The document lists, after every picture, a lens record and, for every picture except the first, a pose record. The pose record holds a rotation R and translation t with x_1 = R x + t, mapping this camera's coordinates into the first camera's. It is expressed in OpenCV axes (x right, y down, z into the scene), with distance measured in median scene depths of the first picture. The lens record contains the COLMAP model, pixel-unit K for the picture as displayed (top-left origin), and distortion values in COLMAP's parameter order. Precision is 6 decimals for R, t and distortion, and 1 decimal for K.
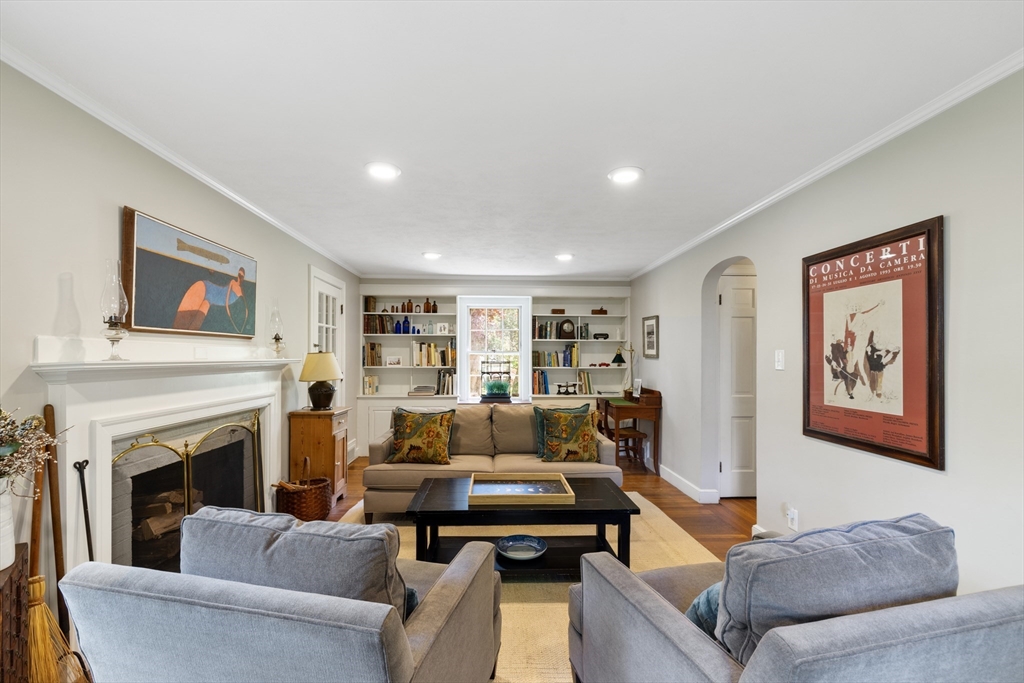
lens RADIAL K [[435.0, 0, 509.7], [0, 435.0, 359.0], [0, 0, 1]] dist [0.000405, 0.000035]
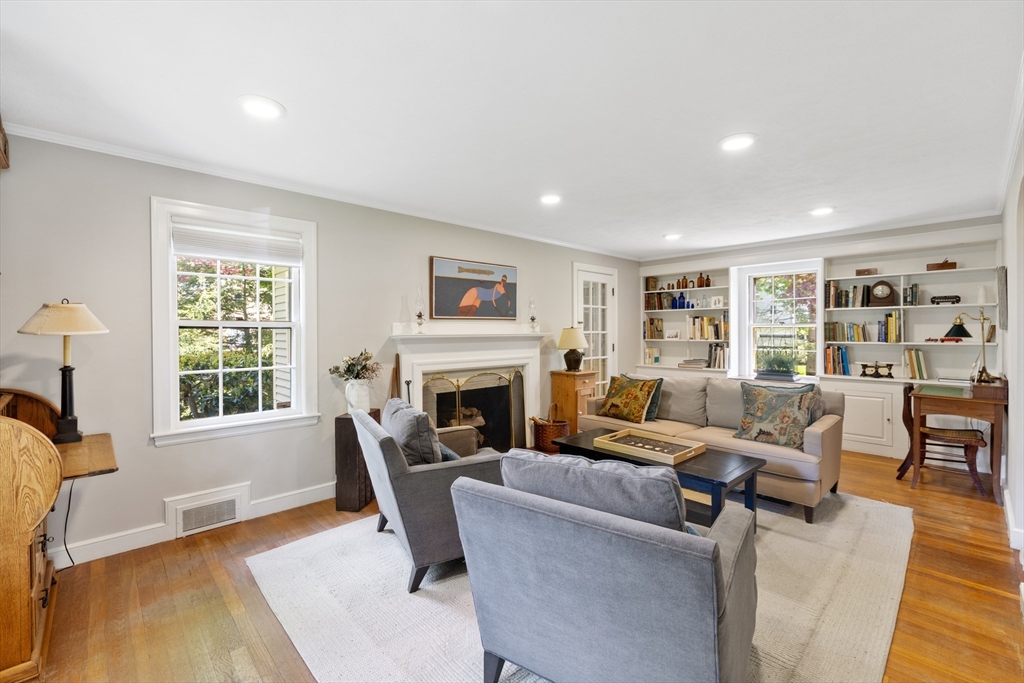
lens RADIAL K [[434.5, 0, 512.0], [0, 434.5, 341.5], [0, 0, 1]] dist [-0.000080, 0.000029]
pose [[0.657137, 0.012041, -0.753675, 0.301188], [0.003118, 0.999820, 0.018692, 0.000687], [0.753765, -0.014633, 0.656981, -0.007776]]
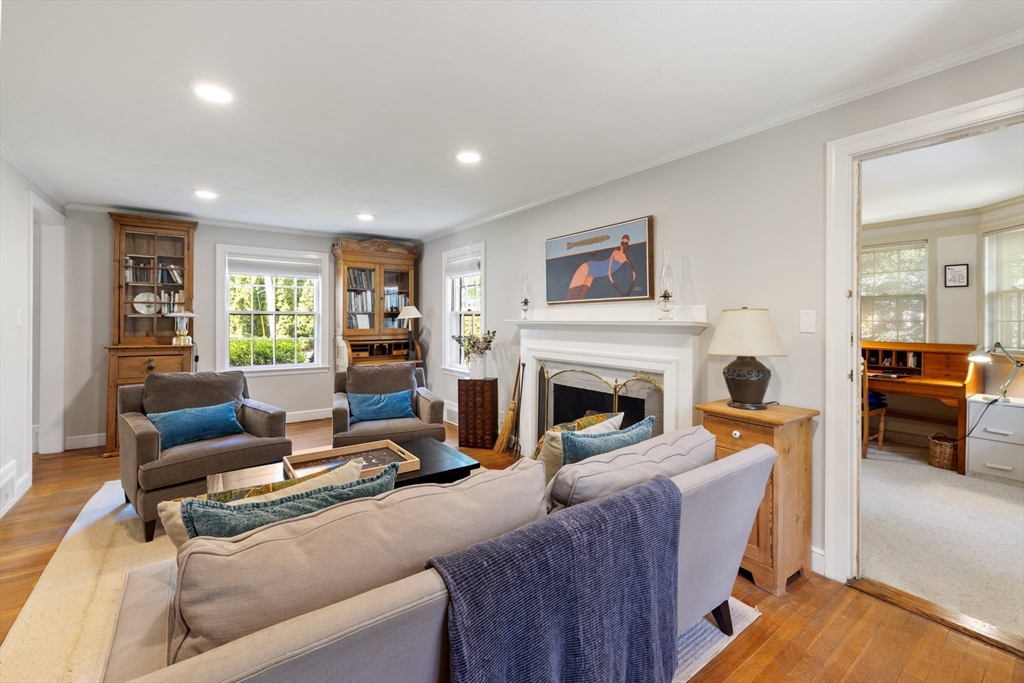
lens RADIAL K [[438.9, 0, 501.5], [0, 438.9, 330.1], [0, 0, 1]] dist [0.000219, -0.000032]
pose [[-0.840114, 0.000840, -0.542409, 0.118205], [-0.012258, 0.999714, 0.020534, 0.003400], [0.542271, 0.023900, -0.839864, 0.894273]]
